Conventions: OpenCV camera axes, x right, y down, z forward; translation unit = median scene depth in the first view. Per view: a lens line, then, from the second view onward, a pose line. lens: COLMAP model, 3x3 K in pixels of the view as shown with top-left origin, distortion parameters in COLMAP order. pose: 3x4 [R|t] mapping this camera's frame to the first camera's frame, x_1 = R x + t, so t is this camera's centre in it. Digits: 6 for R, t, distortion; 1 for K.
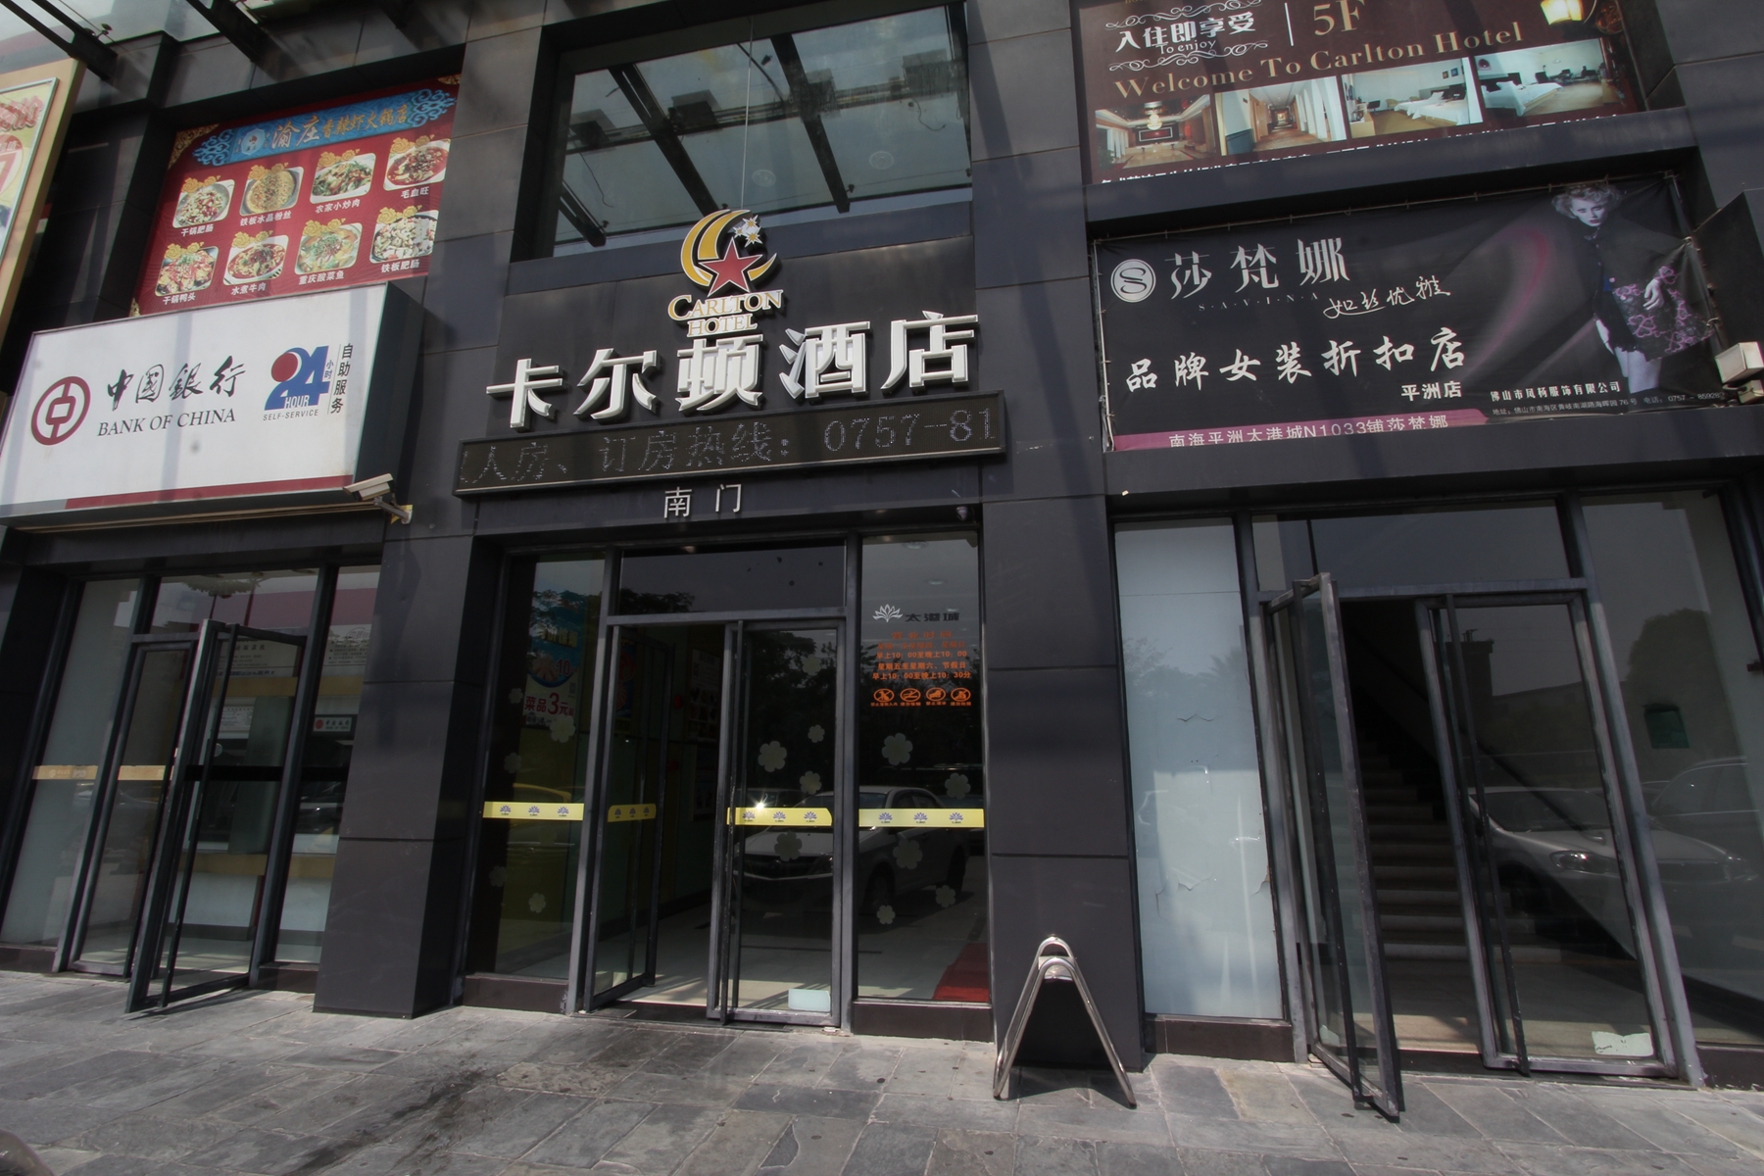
lens RADIAL K [[801.8, 0, 880.0], [0, 801.8, 581.6], [0, 0, 1]] dist [-0.015750, 0.002259]
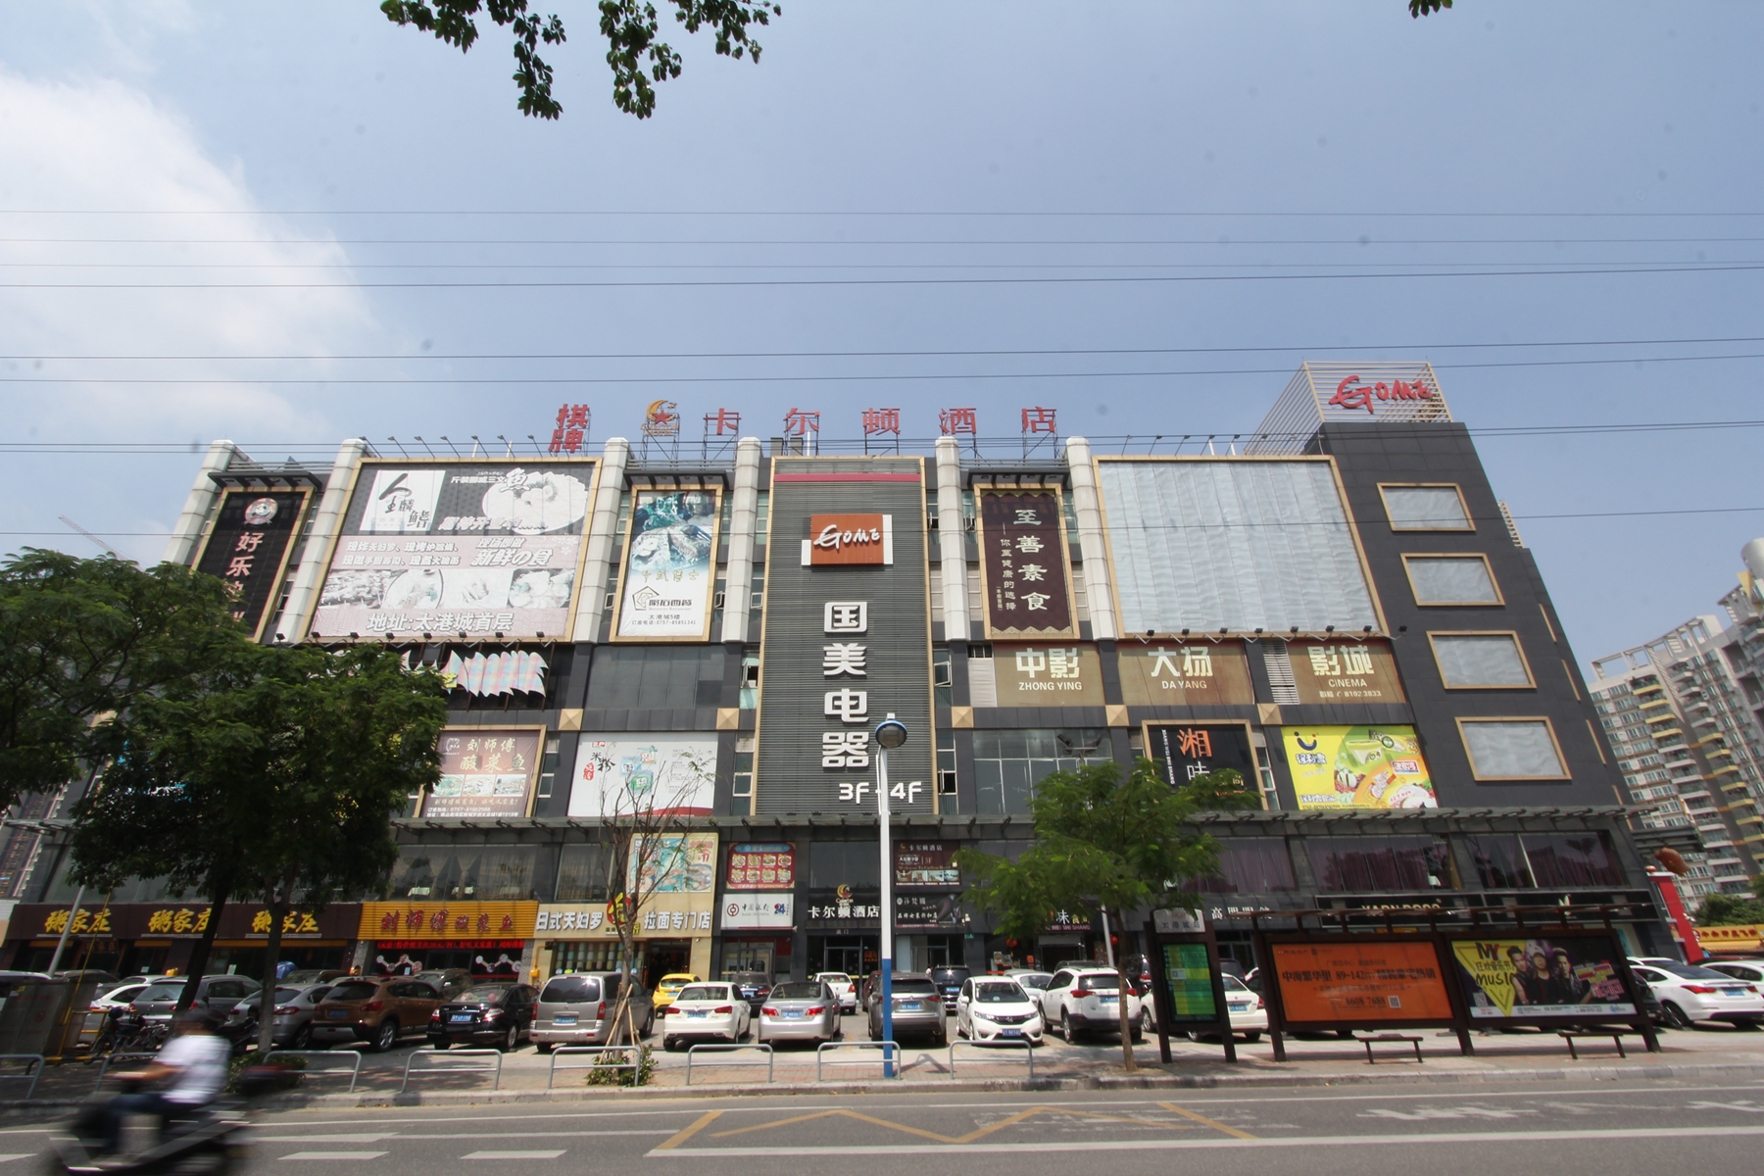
lens RADIAL K [[801.8, 0, 885.0], [0, 801.8, 582.9], [0, 0, 1]] dist [-0.015750, 0.002259]
pose [[0.976187, 0.083140, 0.200364, -1.375539], [-0.037125, 0.974043, -0.223297, -1.393848], [-0.213728, 0.210541, 0.953935, -5.915656]]
